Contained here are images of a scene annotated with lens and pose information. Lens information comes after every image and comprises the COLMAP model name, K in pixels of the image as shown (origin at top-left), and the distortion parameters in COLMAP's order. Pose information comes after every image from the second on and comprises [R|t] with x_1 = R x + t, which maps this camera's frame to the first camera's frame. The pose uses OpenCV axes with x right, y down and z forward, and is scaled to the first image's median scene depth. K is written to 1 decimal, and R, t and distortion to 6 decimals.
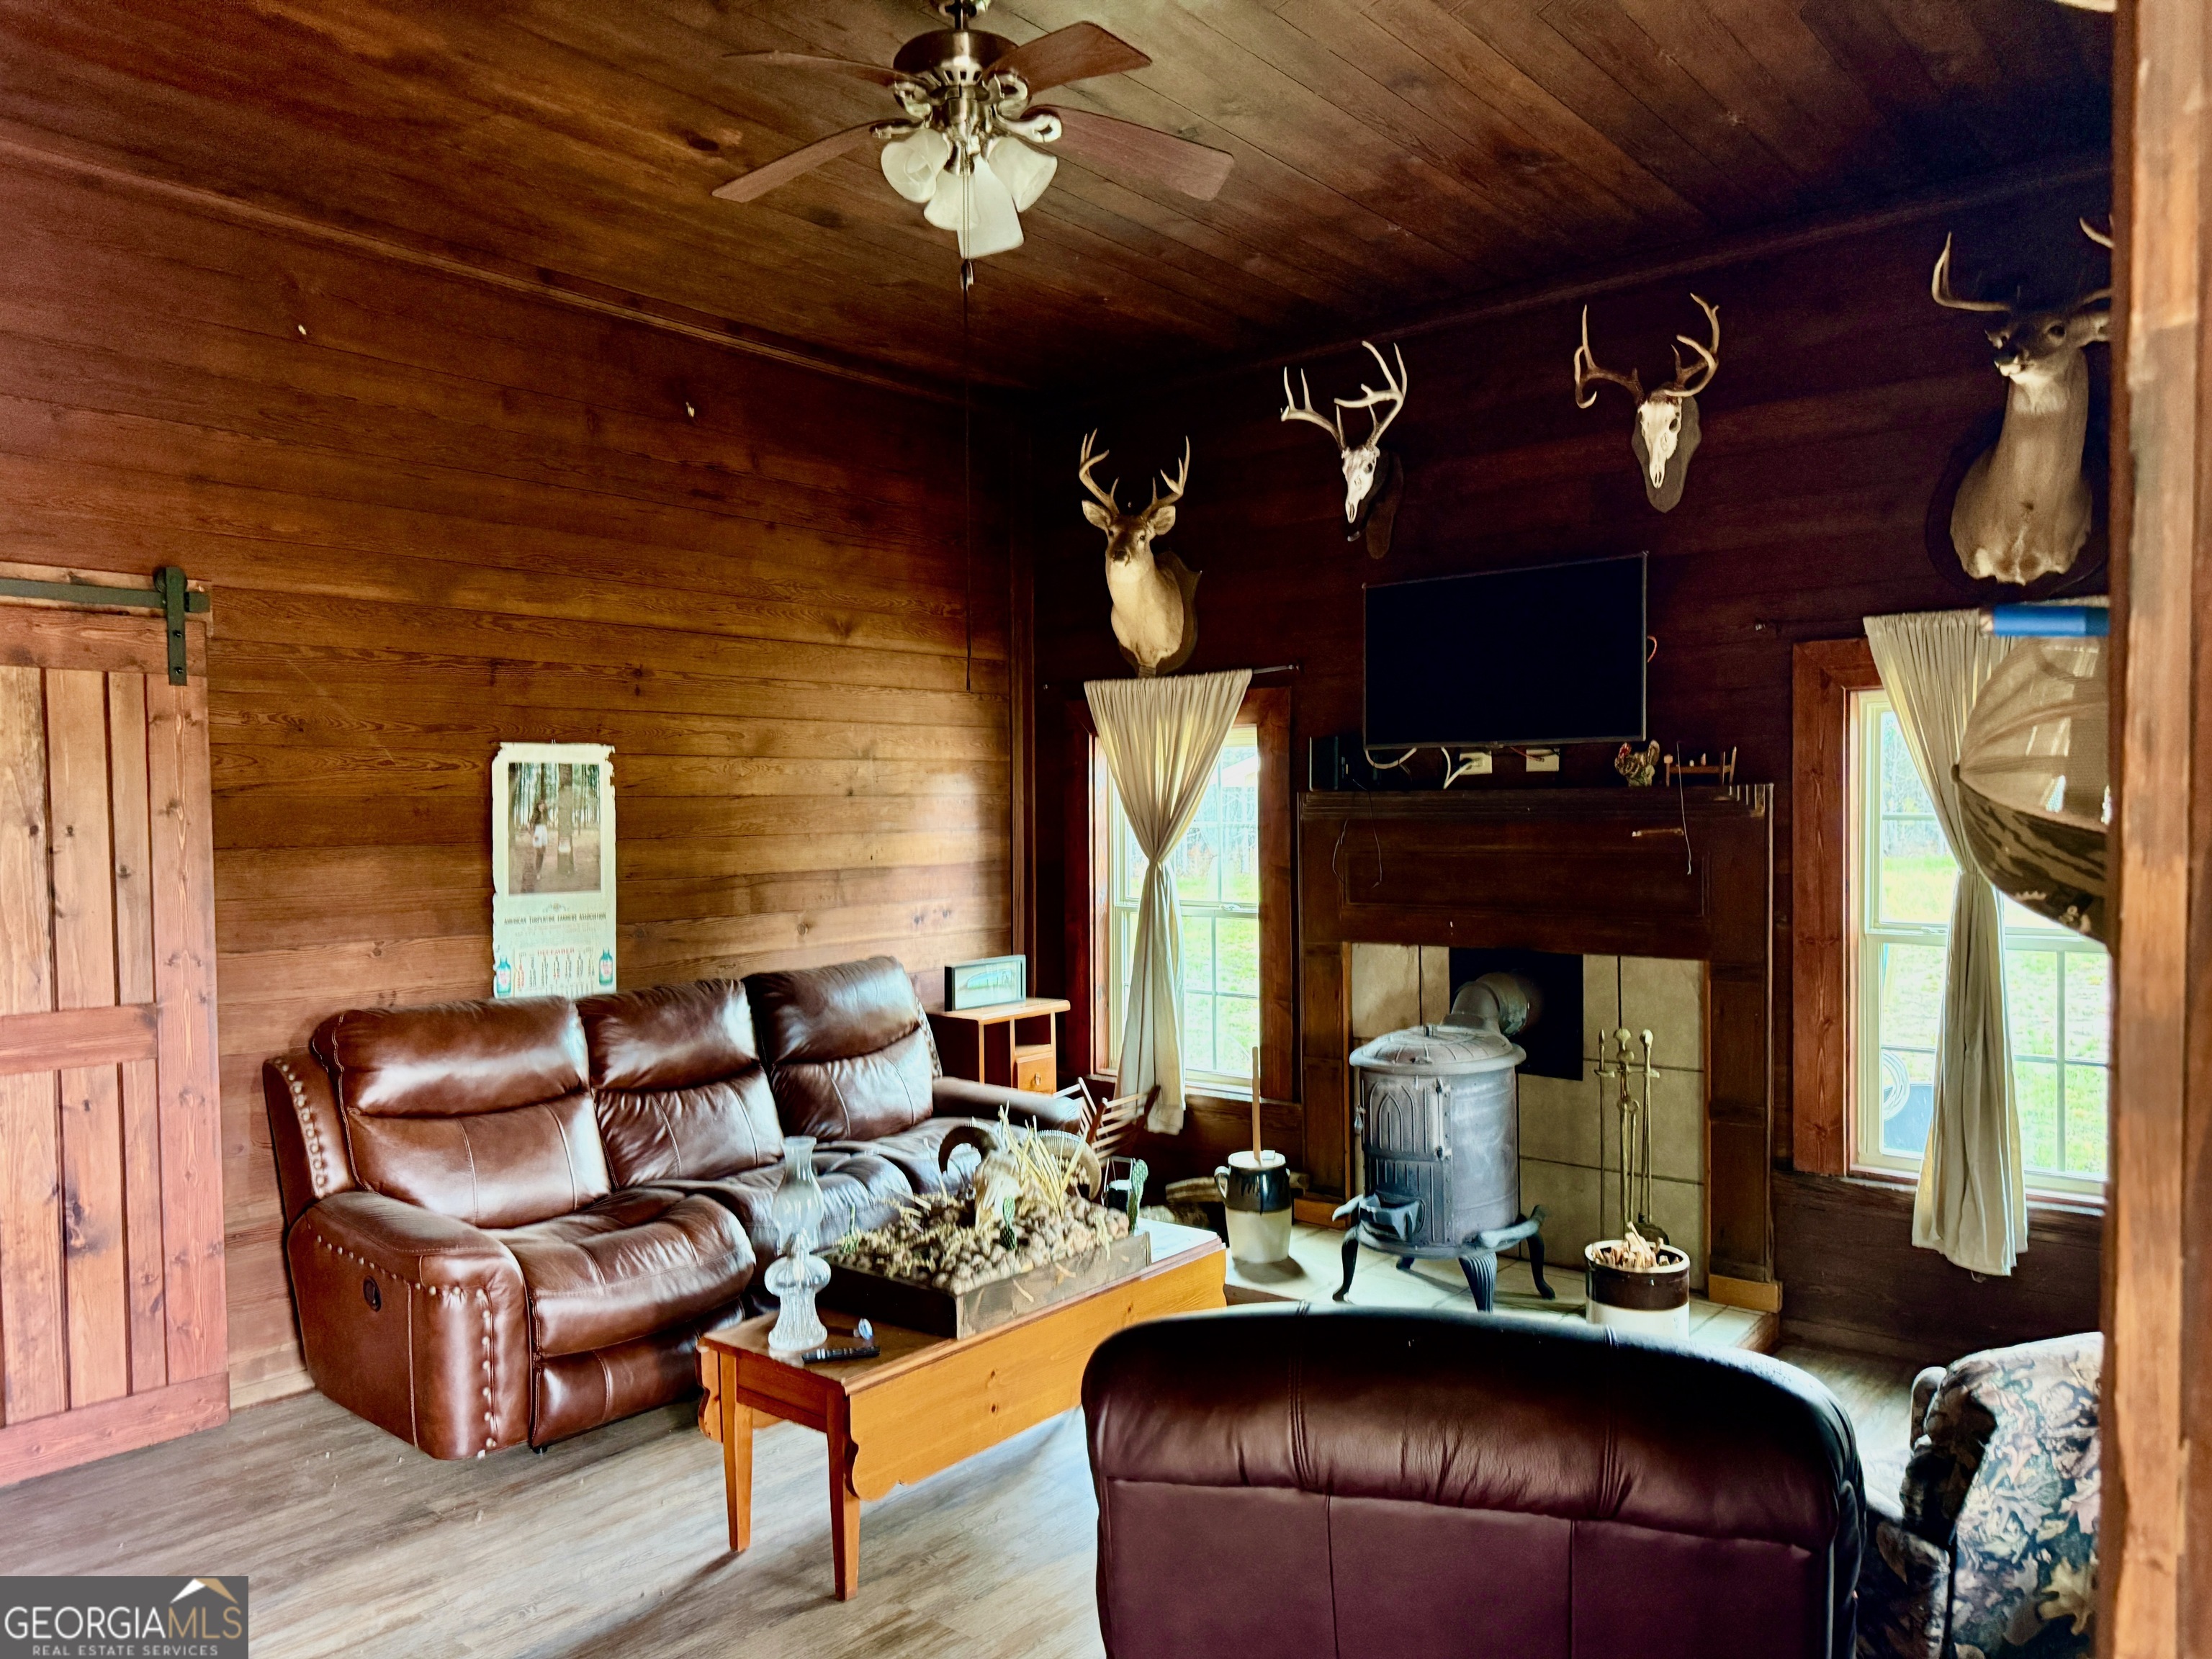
lens RADIAL K [[1553.7, 0, 1110.8], [0, 1553.7, 844.3], [0, 0, 1]] dist [0.044890, 0.000119]
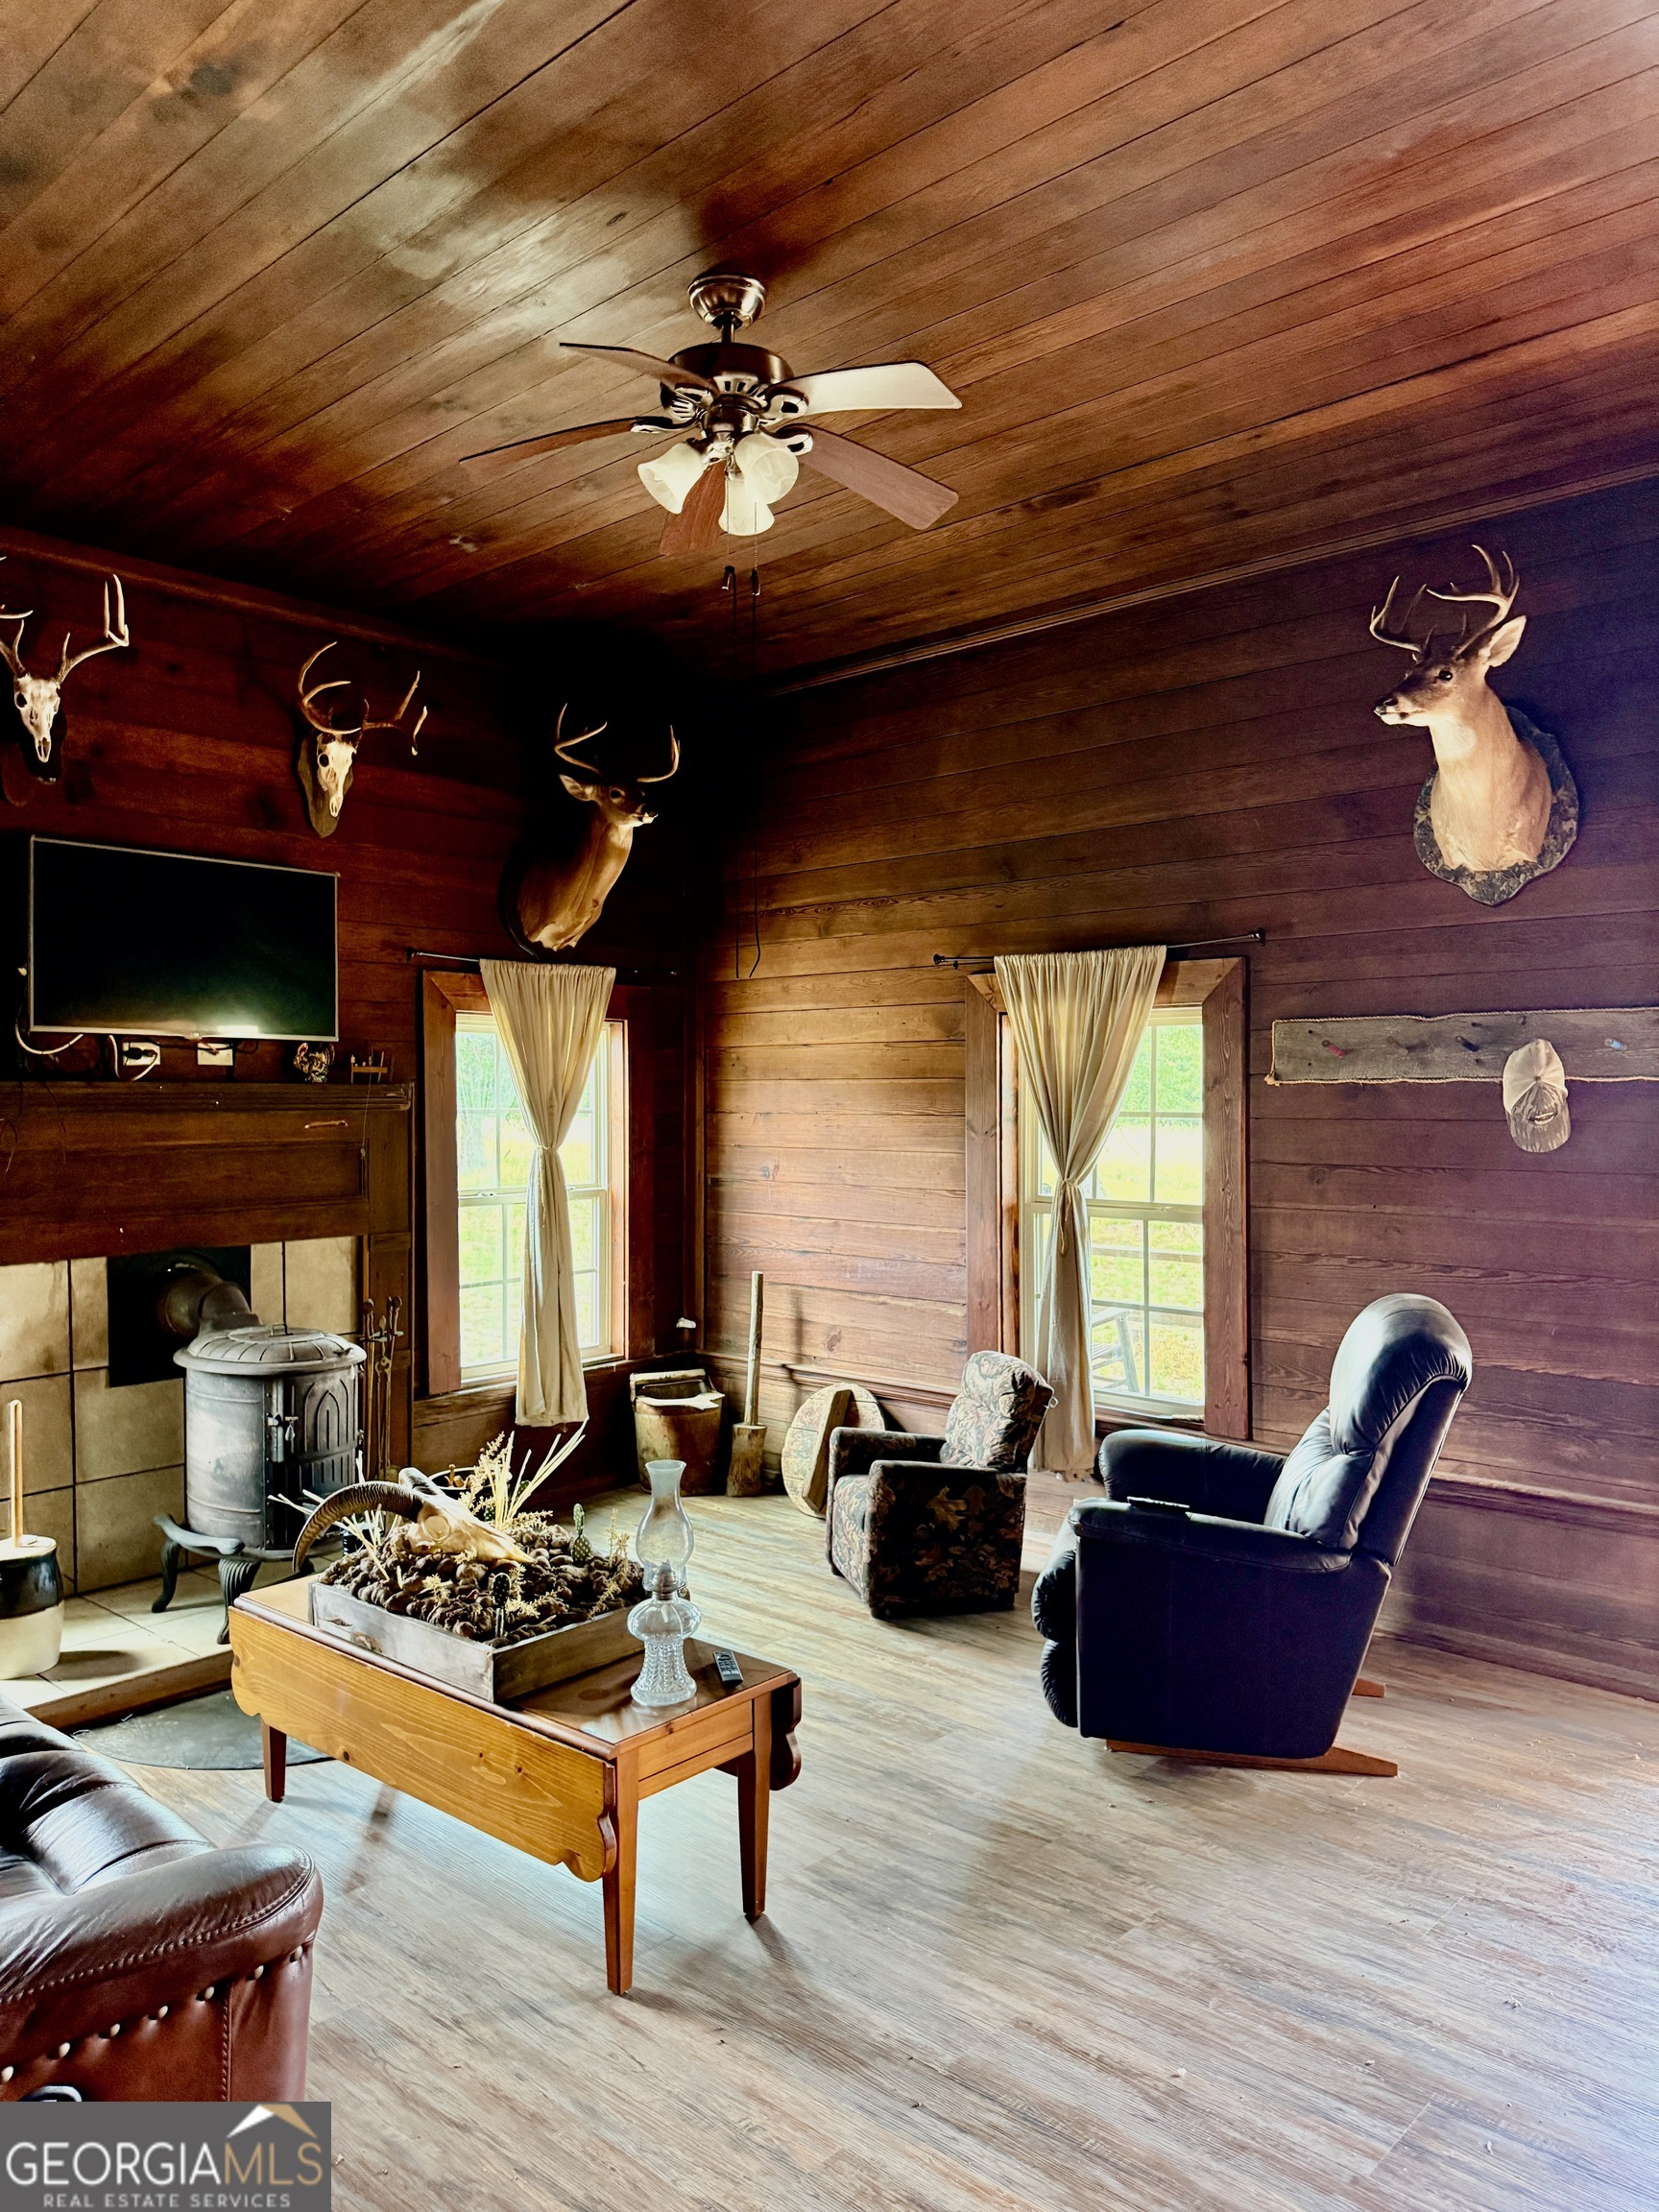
lens RADIAL K [[1553.7, 0, 833.4], [0, 1553.7, 1095.1], [0, 0, 1]] dist [0.044890, 0.000119]
pose [[0.027184, 0.003778, 0.999623, -0.758621], [0.026657, 0.999634, -0.004503, -0.013874], [-0.999275, 0.026769, 0.027073, 0.610840]]
